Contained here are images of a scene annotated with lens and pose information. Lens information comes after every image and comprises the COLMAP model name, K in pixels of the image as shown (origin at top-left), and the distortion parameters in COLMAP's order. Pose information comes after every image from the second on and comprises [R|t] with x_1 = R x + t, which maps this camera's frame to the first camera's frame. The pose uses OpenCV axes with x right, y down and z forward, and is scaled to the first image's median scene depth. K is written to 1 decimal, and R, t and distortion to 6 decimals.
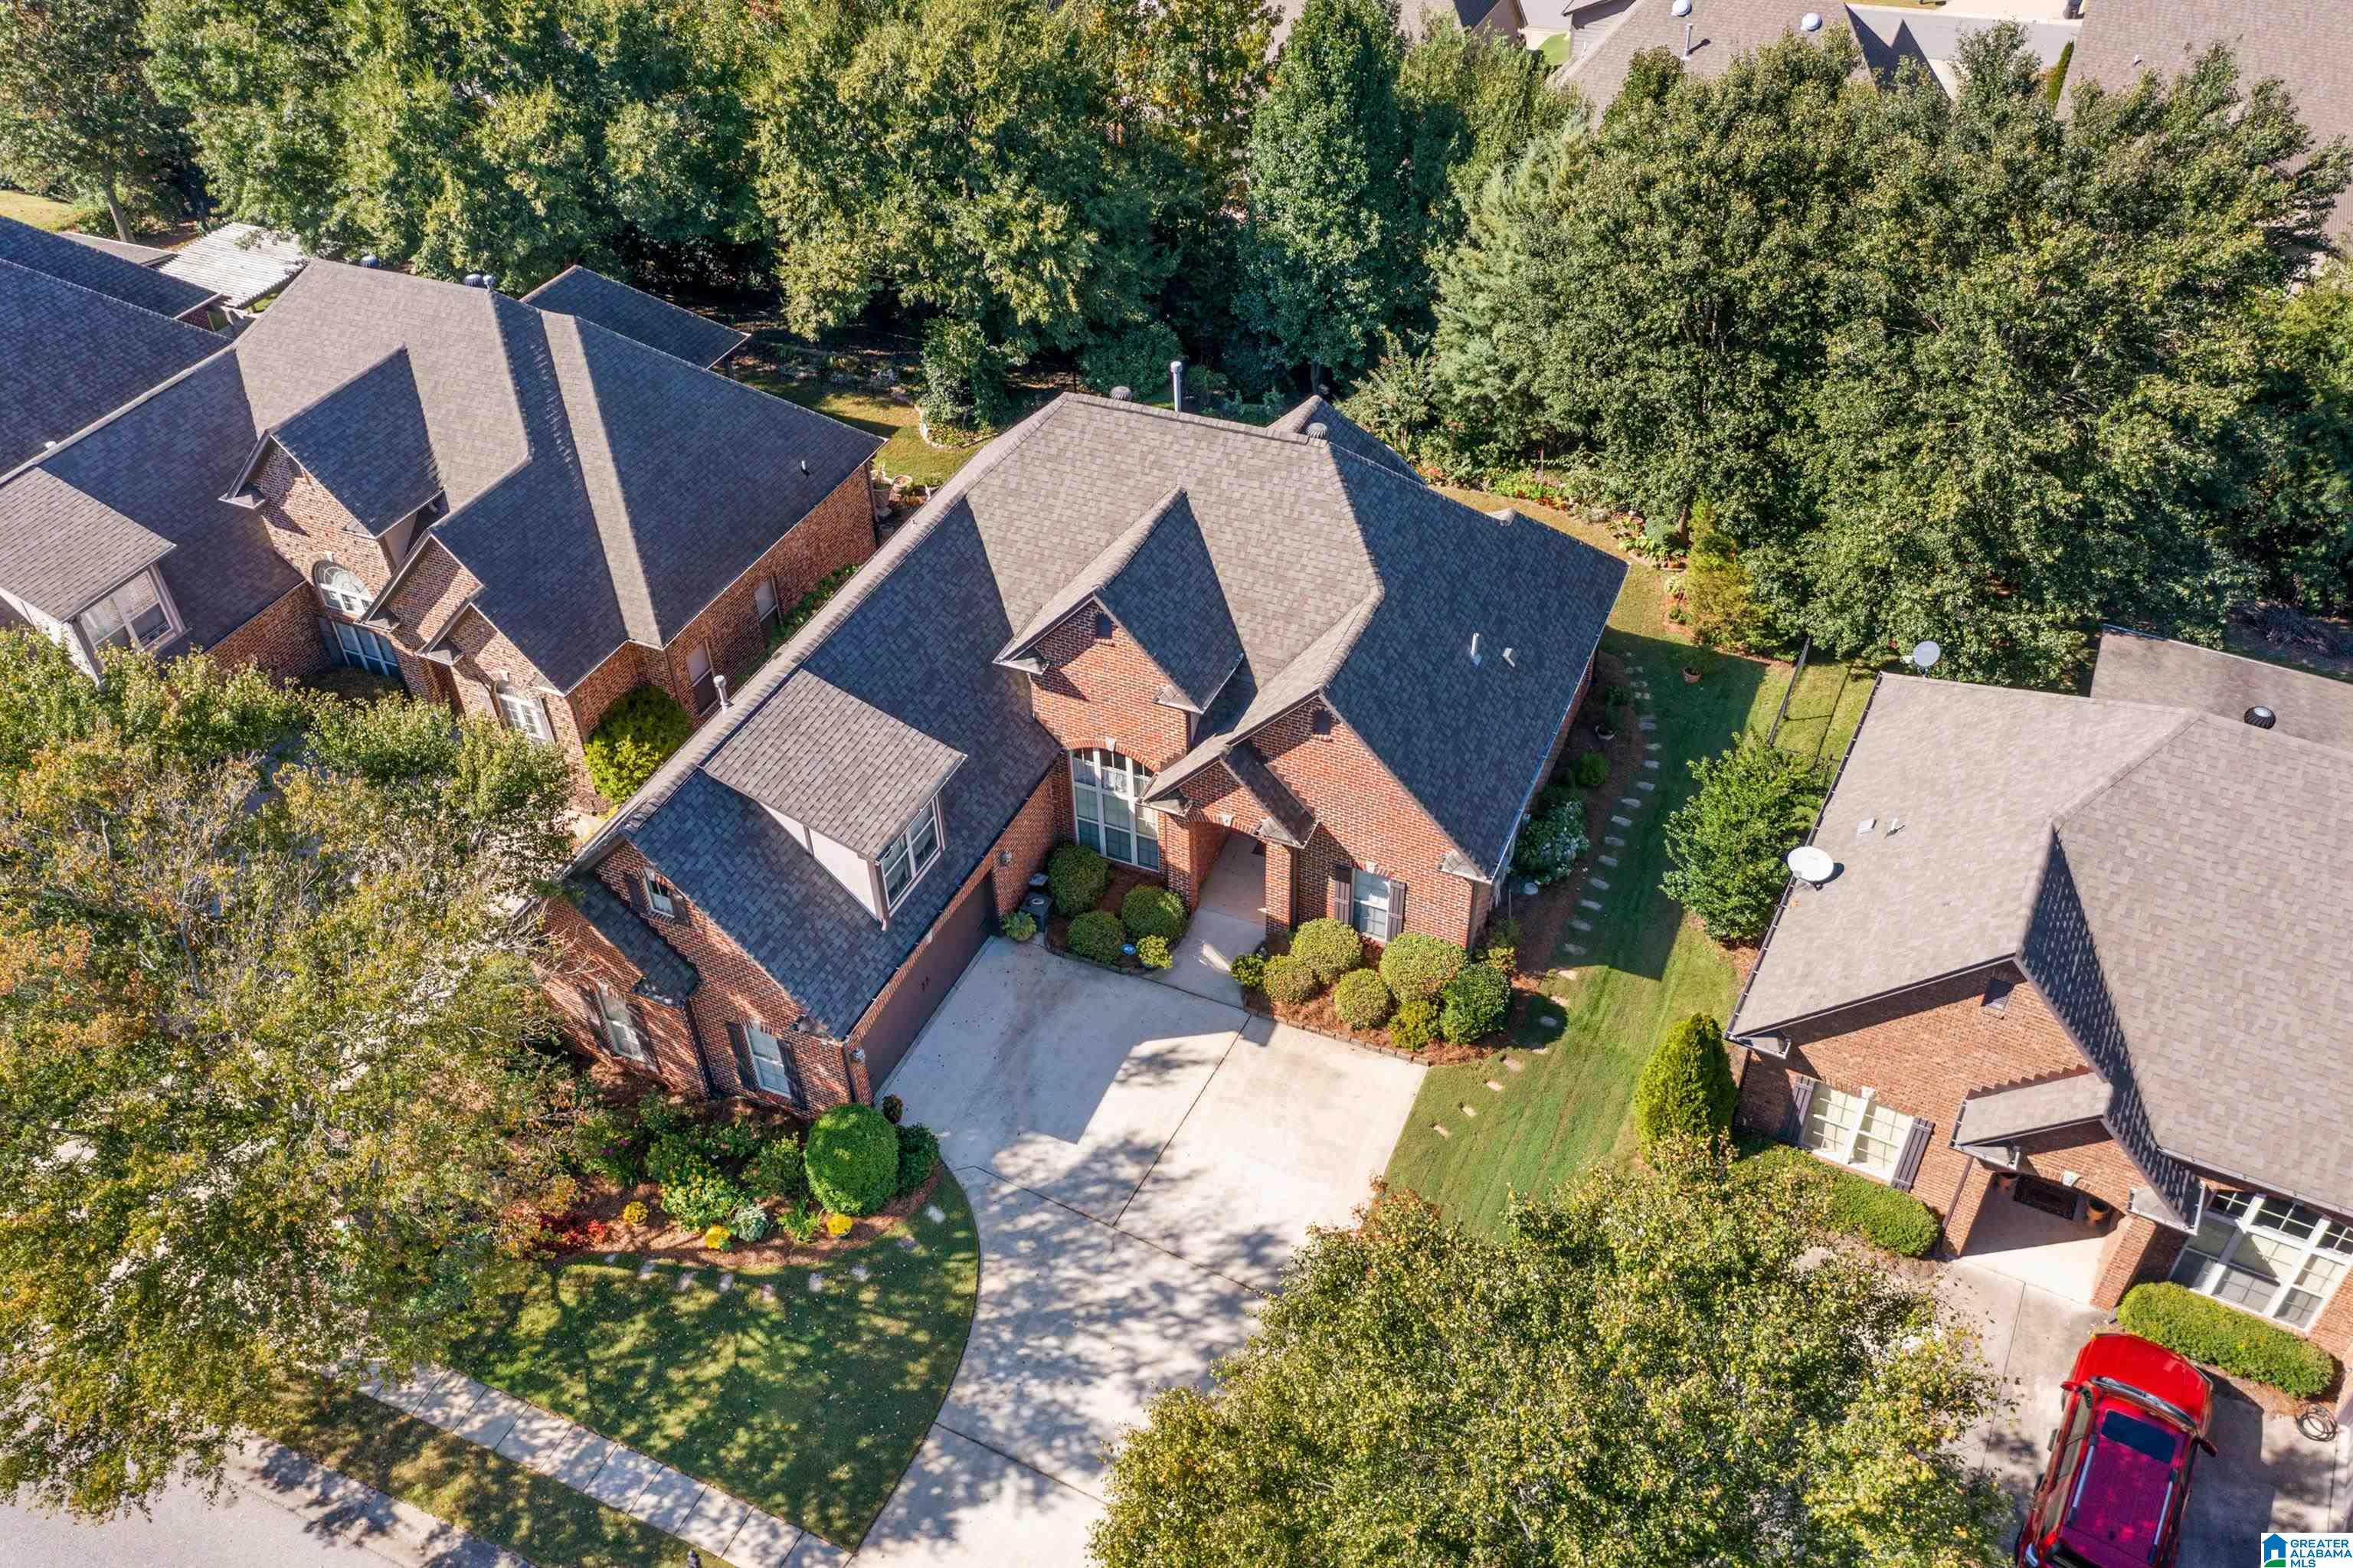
lens RADIAL K [[1864.3, 0, 1173.7], [0, 1864.3, 781.5], [0, 0, 1]] dist [0.004835, 0.001784]
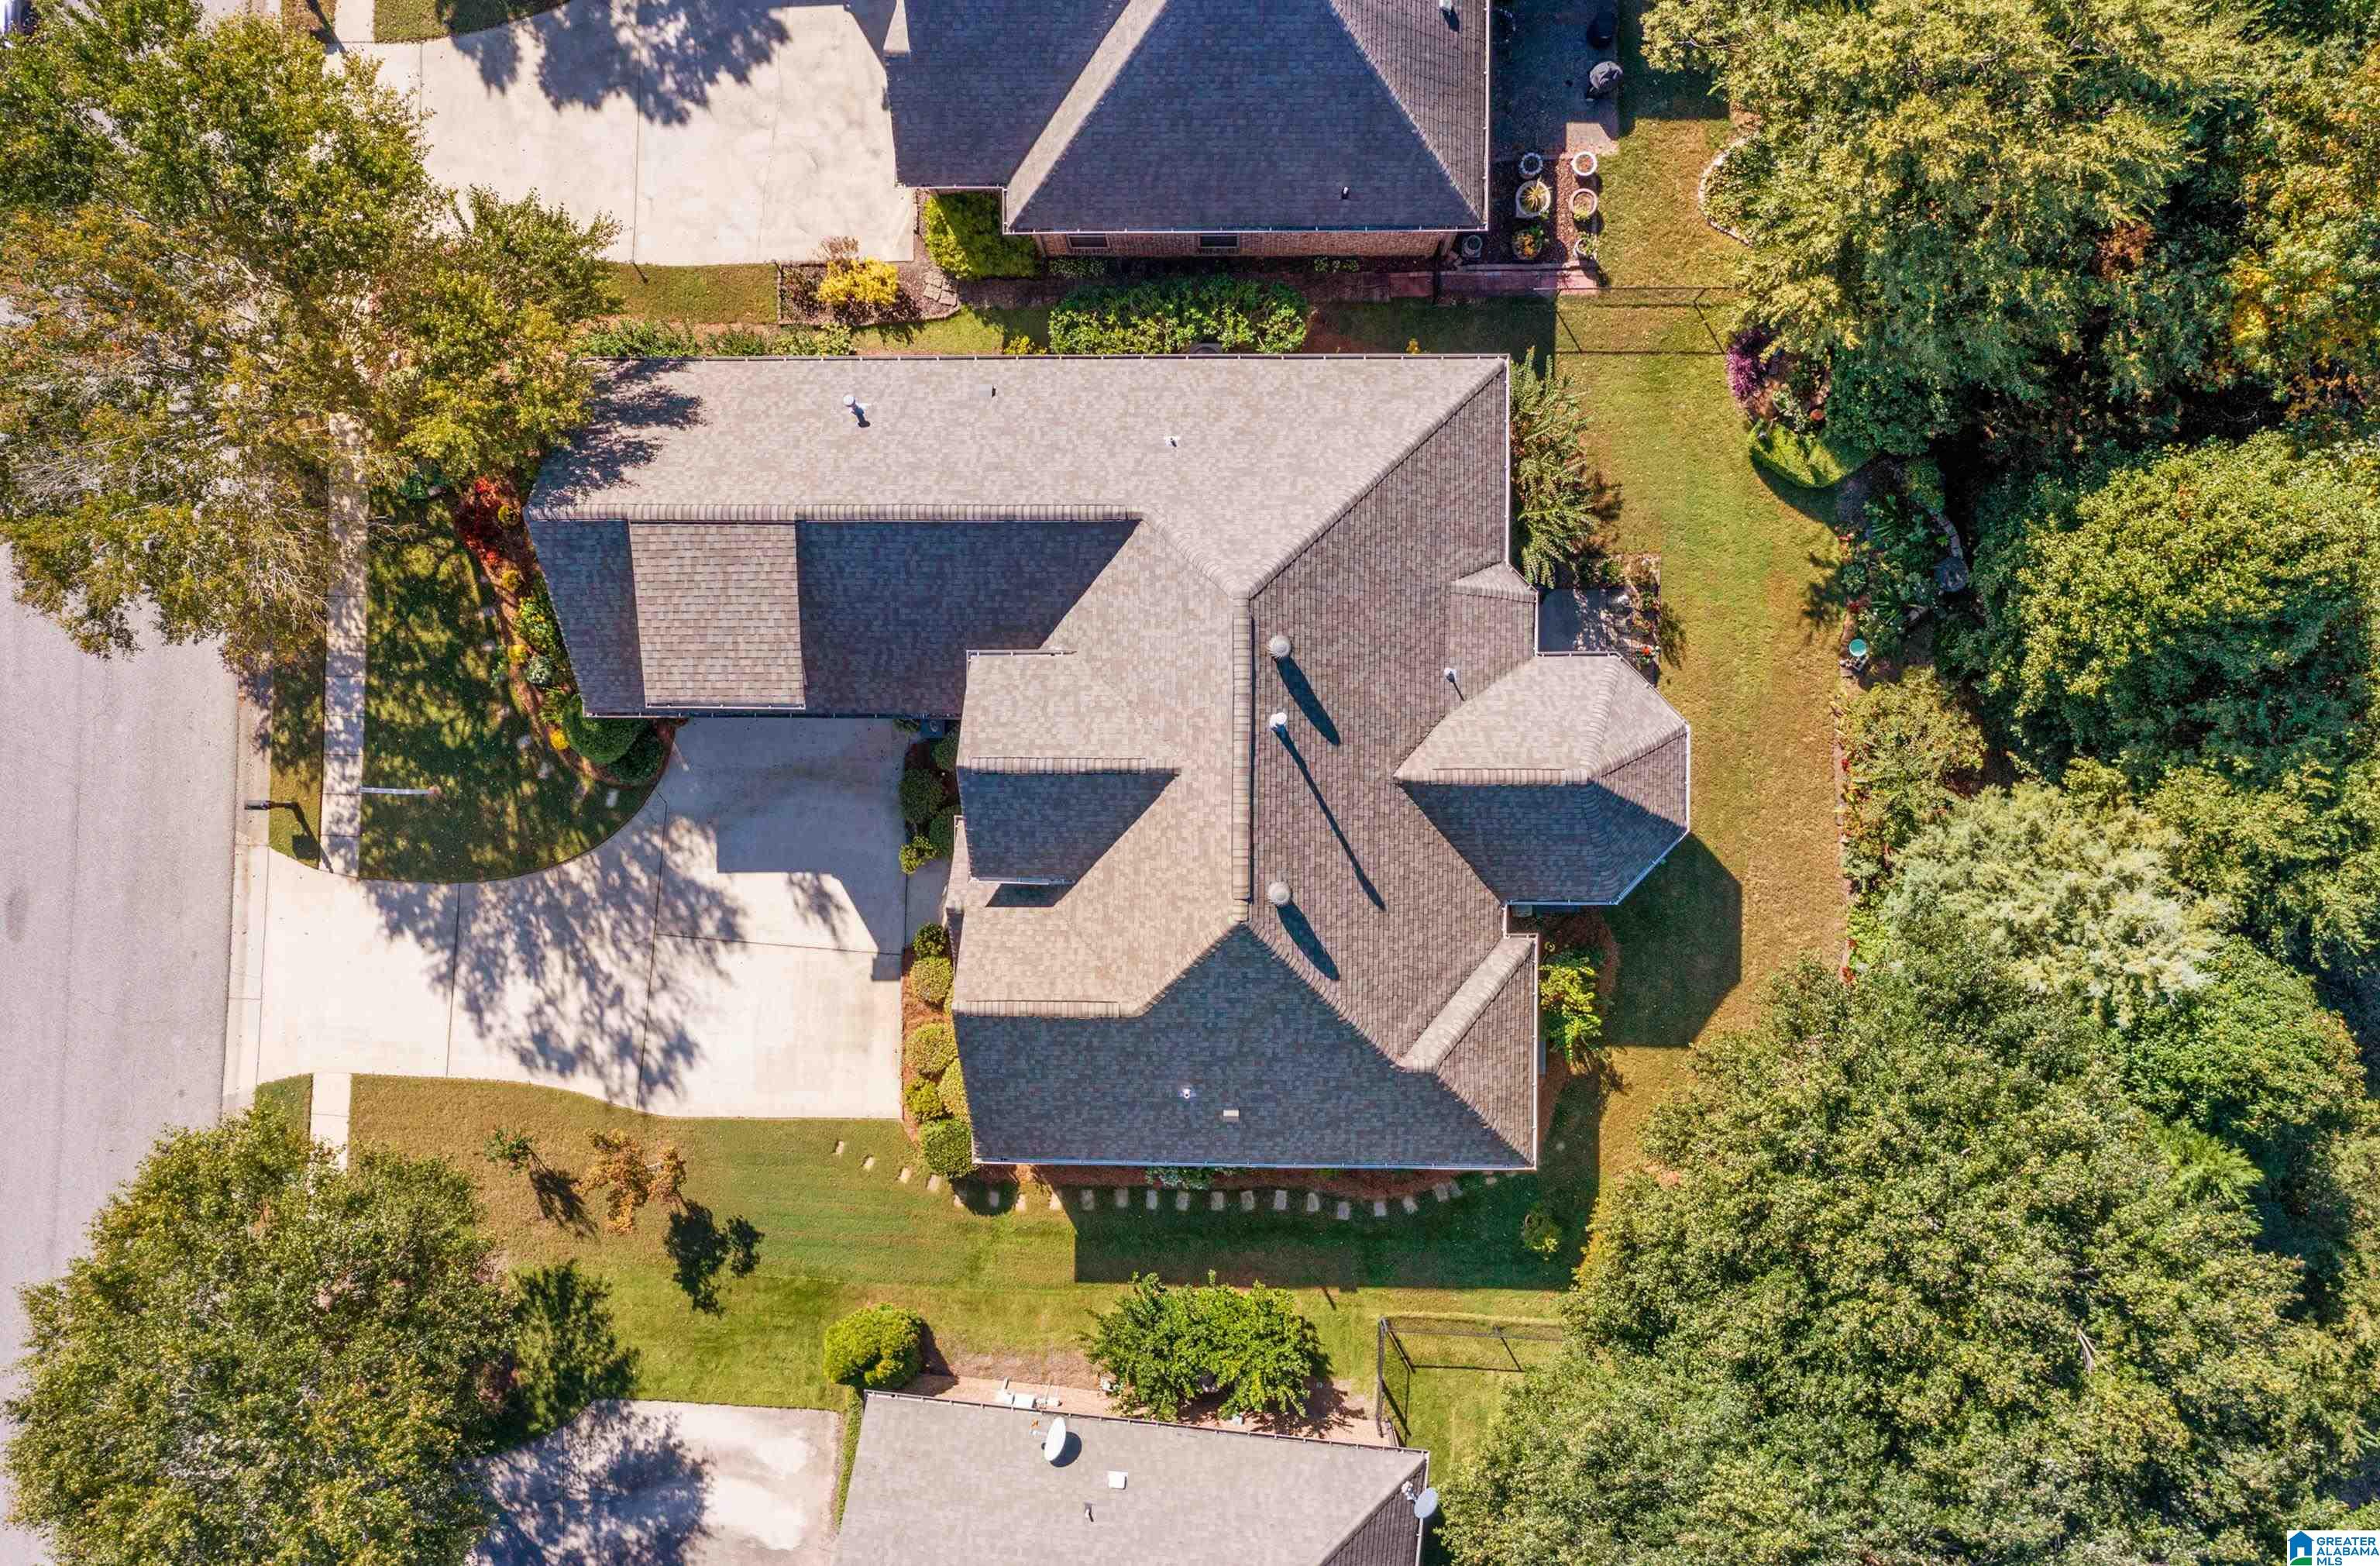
lens RADIAL K [[1936.3, 0, 1194.8], [0, 1936.3, 793.3], [0, 0, 1]] dist [0.003238, -0.002082]
pose [[0.399062, 0.916733, 0.018696, 0.000494], [-0.573416, 0.233598, 0.785255, -1.053981], [0.715502, -0.324086, 0.618890, 0.494501]]
